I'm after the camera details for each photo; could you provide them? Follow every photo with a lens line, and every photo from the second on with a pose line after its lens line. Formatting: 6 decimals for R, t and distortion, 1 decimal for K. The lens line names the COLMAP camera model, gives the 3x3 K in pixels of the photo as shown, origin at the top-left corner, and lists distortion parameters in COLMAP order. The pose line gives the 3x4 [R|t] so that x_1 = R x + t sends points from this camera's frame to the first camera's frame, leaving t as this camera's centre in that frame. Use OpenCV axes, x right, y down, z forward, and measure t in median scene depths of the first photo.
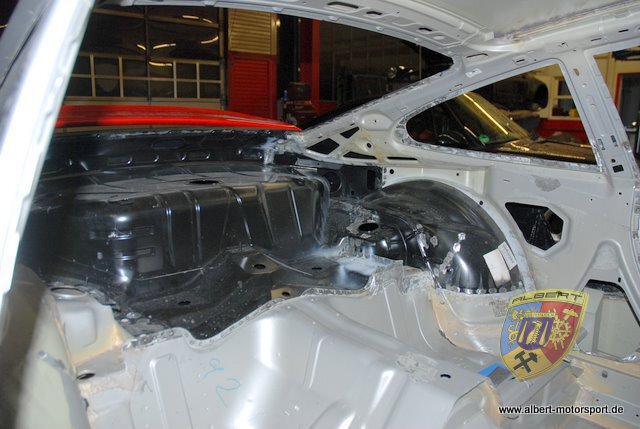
lens RADIAL K [[500.3, 0, 320.9], [0, 500.3, 212.5], [0, 0, 1]] dist [-0.141322, 0.079913]
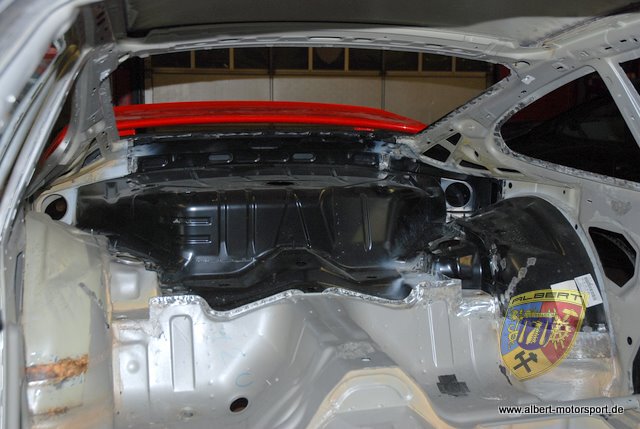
lens RADIAL K [[851.5, 0, 319.9], [0, 851.5, 214.9], [0, 0, 1]] dist [-0.035908, 0.000000]
pose [[0.874674, 0.072589, -0.479245, 0.618579], [-0.091523, 0.995671, -0.016230, 0.023171], [0.475992, 0.058058, 0.877531, -0.465604]]
